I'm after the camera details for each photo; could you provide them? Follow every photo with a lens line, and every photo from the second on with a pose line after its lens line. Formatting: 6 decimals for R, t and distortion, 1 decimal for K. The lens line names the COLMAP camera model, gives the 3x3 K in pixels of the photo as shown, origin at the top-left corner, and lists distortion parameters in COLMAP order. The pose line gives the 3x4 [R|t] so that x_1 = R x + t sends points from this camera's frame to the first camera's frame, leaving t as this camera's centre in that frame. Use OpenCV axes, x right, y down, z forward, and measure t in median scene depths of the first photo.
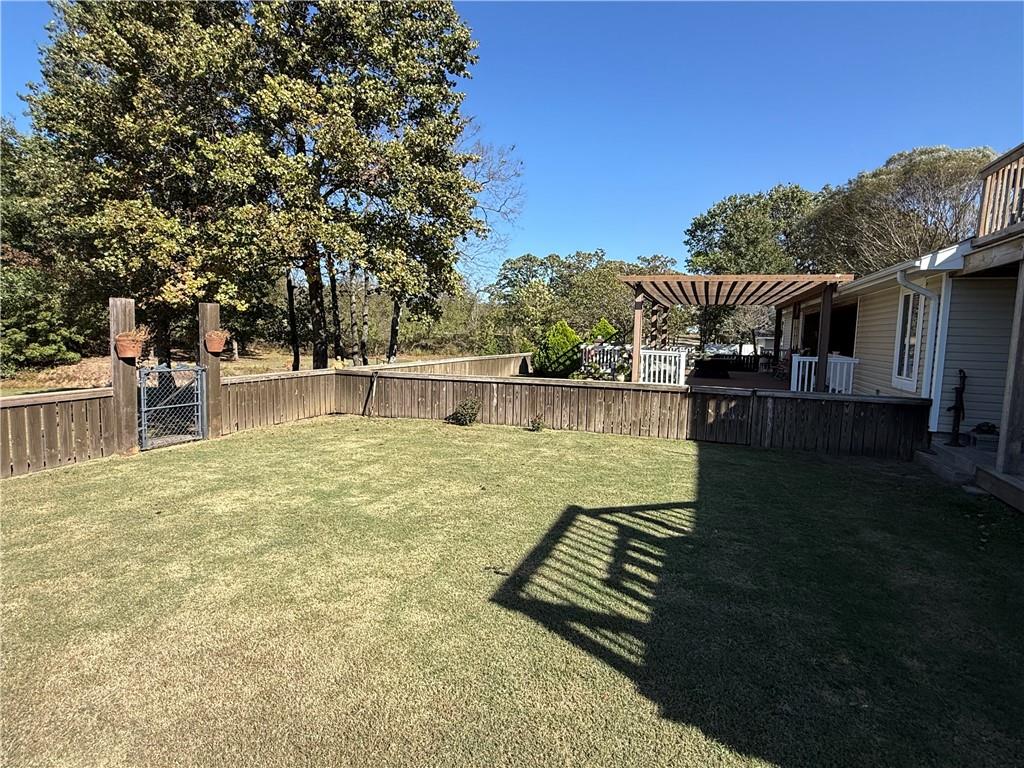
lens RADIAL K [[523.3, 0, 512.5], [0, 523.3, 384.0], [0, 0, 1]] dist [-0.000485, -0.001080]
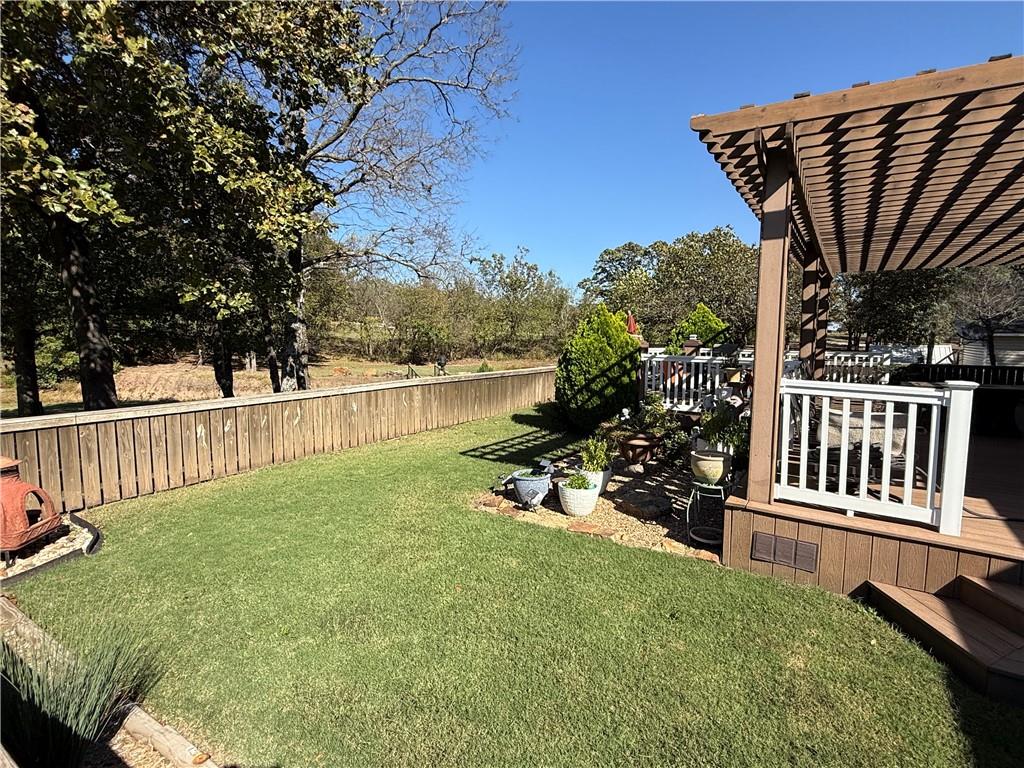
lens RADIAL K [[523.3, 0, 511.2], [0, 523.3, 382.7], [0, 0, 1]] dist [-0.000485, -0.001080]
pose [[0.976620, 0.004710, -0.214922, 0.058911], [-0.005990, 0.999968, -0.005301, -0.022126], [0.214890, 0.006464, 0.976617, 0.251122]]
